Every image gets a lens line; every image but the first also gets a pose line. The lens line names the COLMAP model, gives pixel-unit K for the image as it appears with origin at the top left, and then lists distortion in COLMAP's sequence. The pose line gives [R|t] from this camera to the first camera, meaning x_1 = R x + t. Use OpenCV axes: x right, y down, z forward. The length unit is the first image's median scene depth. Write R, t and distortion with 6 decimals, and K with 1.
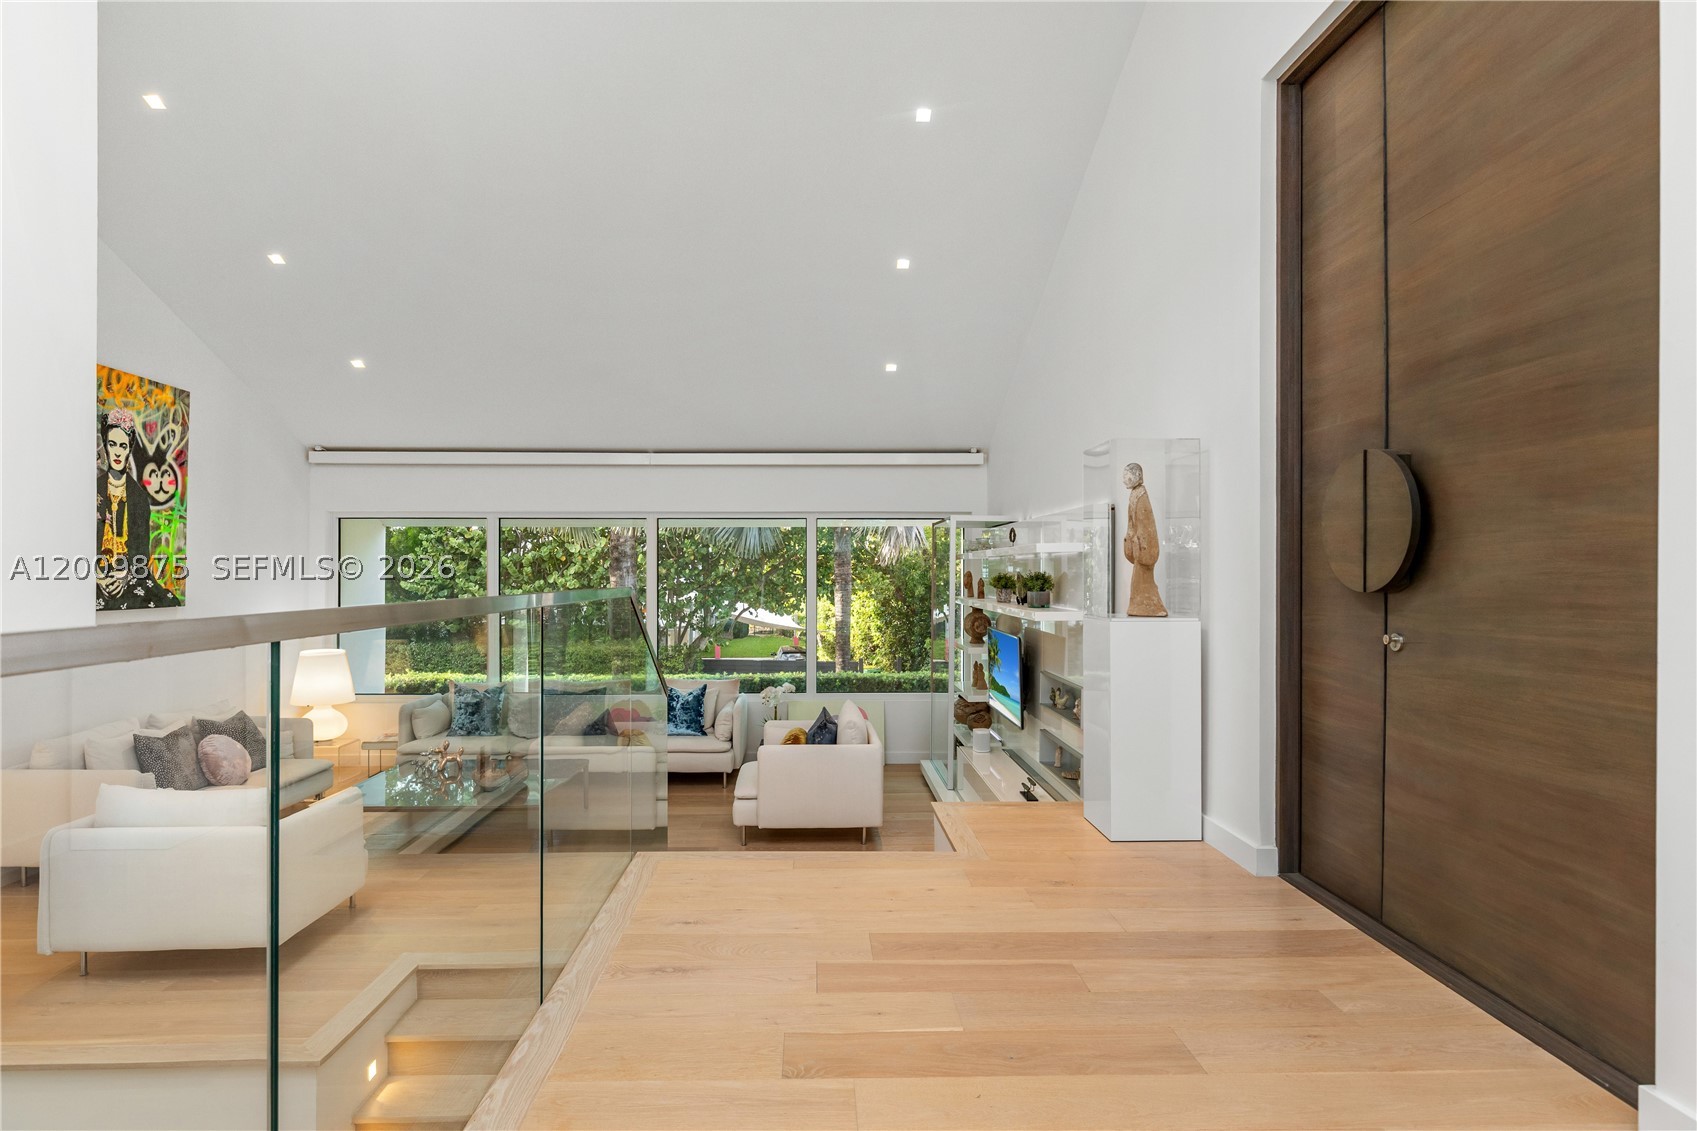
lens RADIAL K [[936.9, 0, 843.8], [0, 936.9, 572.5], [0, 0, 1]] dist [0.021722, 0.000100]
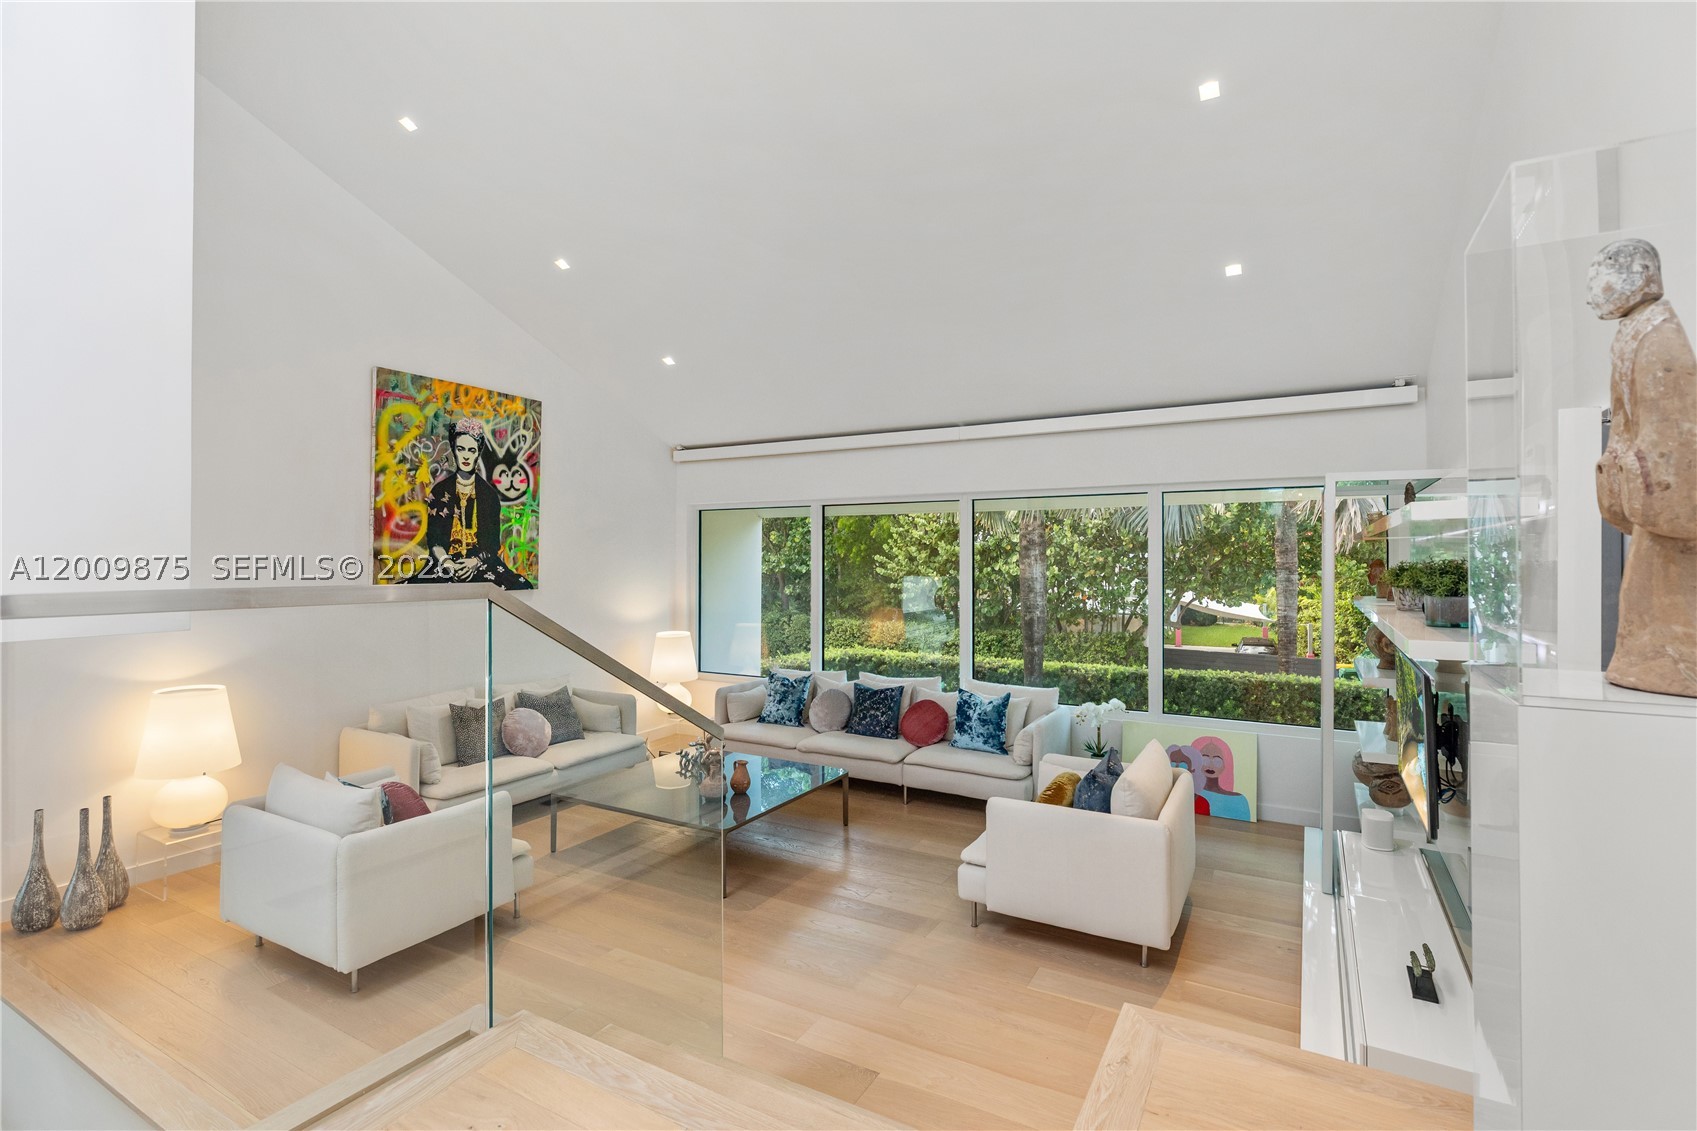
lens RADIAL K [[810.5, 0, 844.8], [0, 810.5, 551.8], [0, 0, 1]] dist [0.001849, -0.000288]
pose [[0.850560, -0.004052, -0.525862, 0.139338], [-0.001624, 0.999945, -0.010331, 0.000065], [0.525875, 0.009641, 0.850507, 0.377096]]
